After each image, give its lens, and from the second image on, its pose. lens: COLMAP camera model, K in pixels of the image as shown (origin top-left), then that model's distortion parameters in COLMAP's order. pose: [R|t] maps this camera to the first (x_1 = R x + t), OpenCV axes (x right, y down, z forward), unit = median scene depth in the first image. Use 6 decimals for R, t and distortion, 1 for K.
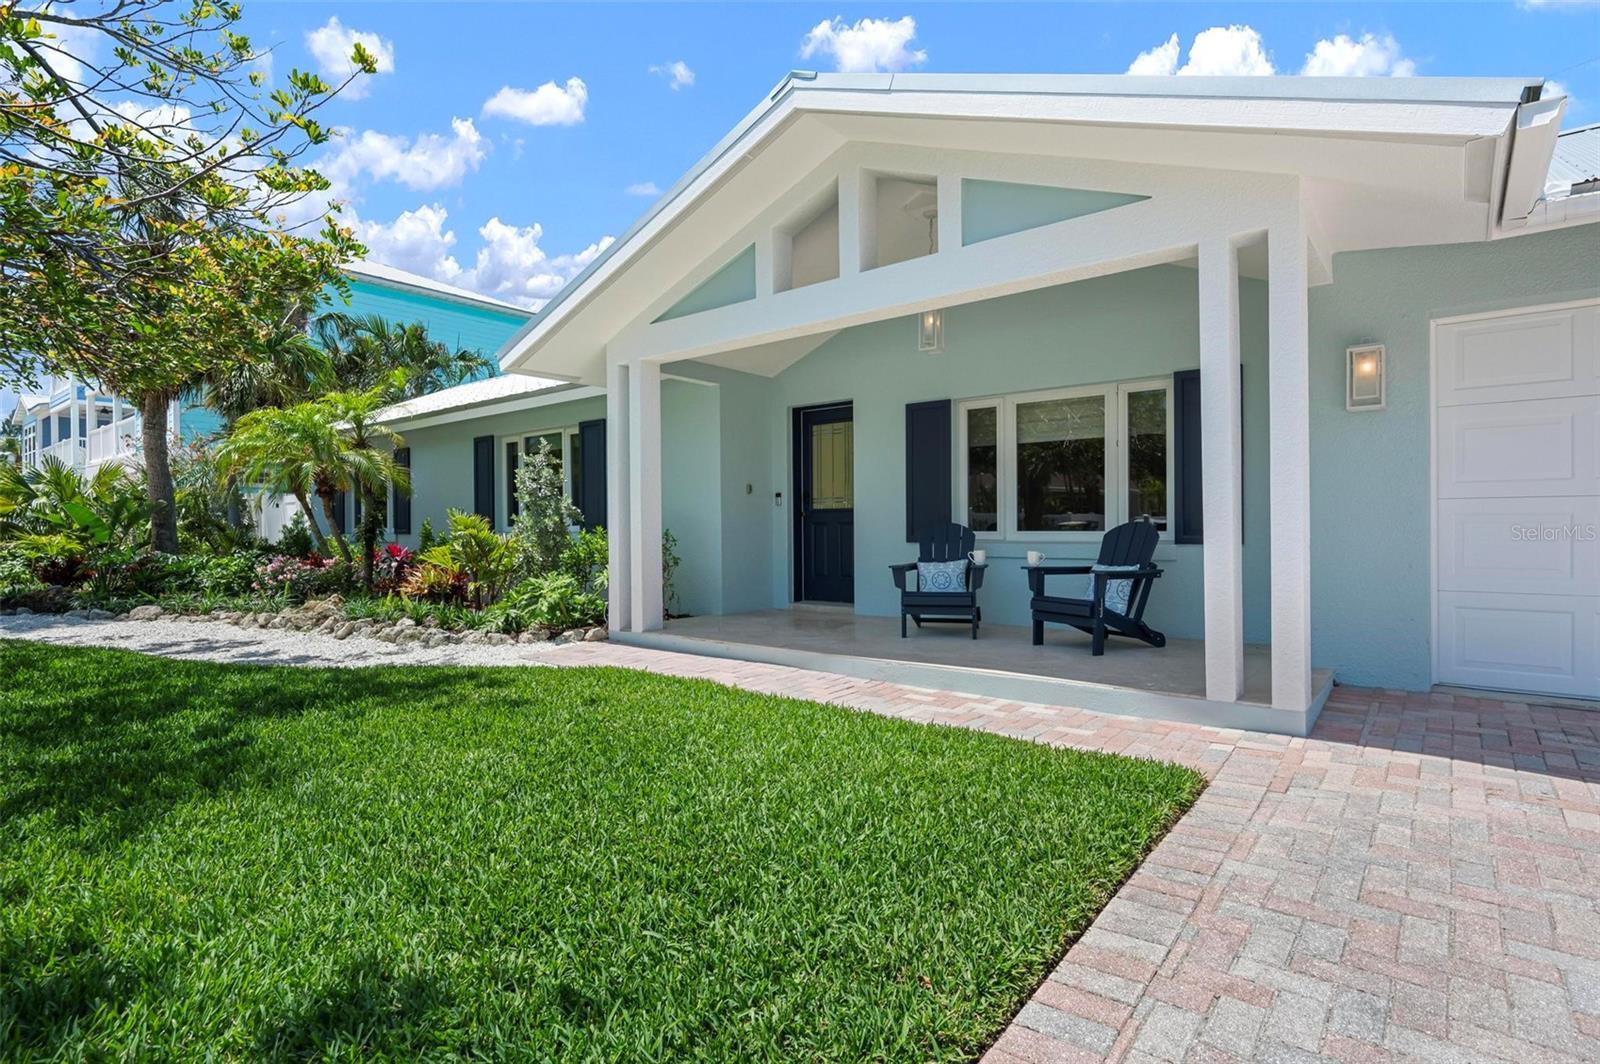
lens RADIAL K [[818.2, 0, 803.7], [0, 818.2, 549.6], [0, 0, 1]] dist [0.003339, 0.000625]
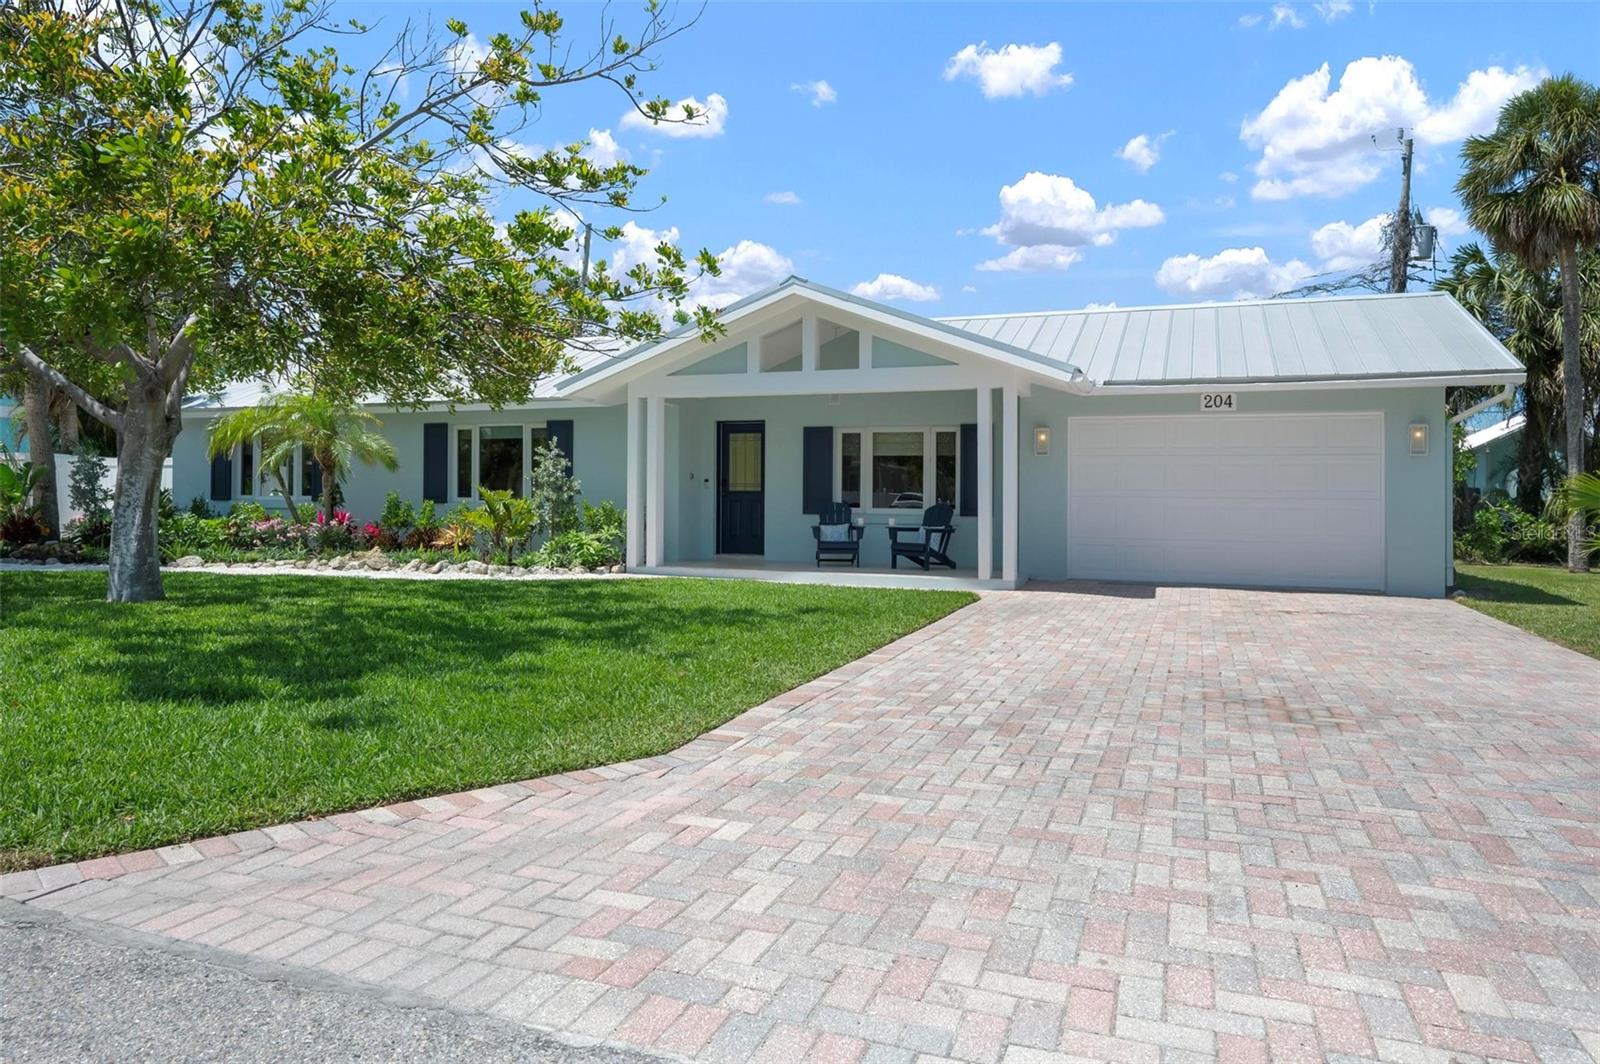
lens RADIAL K [[965.4, 0, 800.0], [0, 965.4, 521.0], [0, 0, 1]] dist [-0.001026, -0.000040]
pose [[0.956139, 0.018210, 0.292347, -0.507625], [-0.014154, 0.999772, -0.015985, 0.042008], [-0.292572, 0.011146, 0.956179, -0.938643]]
